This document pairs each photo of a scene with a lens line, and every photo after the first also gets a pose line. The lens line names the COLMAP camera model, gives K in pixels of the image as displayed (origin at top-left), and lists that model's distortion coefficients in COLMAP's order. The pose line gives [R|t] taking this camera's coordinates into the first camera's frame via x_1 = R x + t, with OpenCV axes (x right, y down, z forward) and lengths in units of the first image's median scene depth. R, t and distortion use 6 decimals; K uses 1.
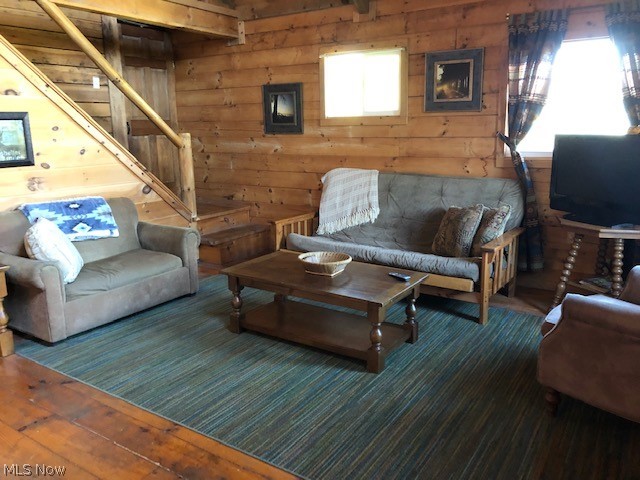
lens RADIAL K [[520.1, 0, 320.0], [0, 520.1, 240.0], [0, 0, 1]] dist [0.005997, -0.002216]
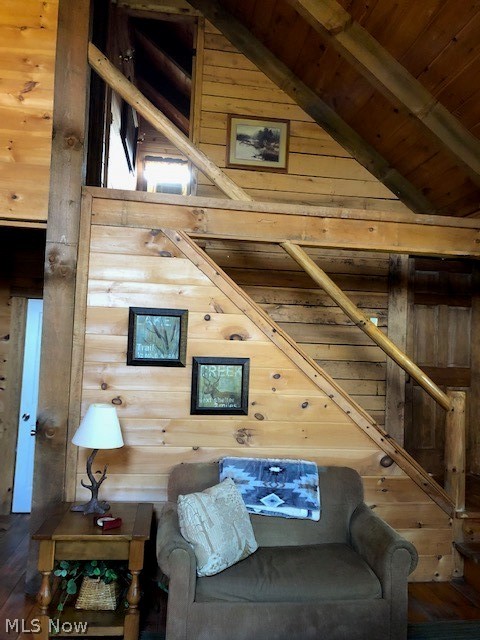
lens RADIAL K [[520.1, 0, 240.0], [0, 520.1, 320.0], [0, 0, 1]] dist [0.005997, -0.002216]
pose [[0.653236, -0.001331, -0.757154, 0.116337], [-0.211557, 0.959850, -0.184208, -0.125988], [0.726999, 0.280512, 0.626726, 0.361717]]
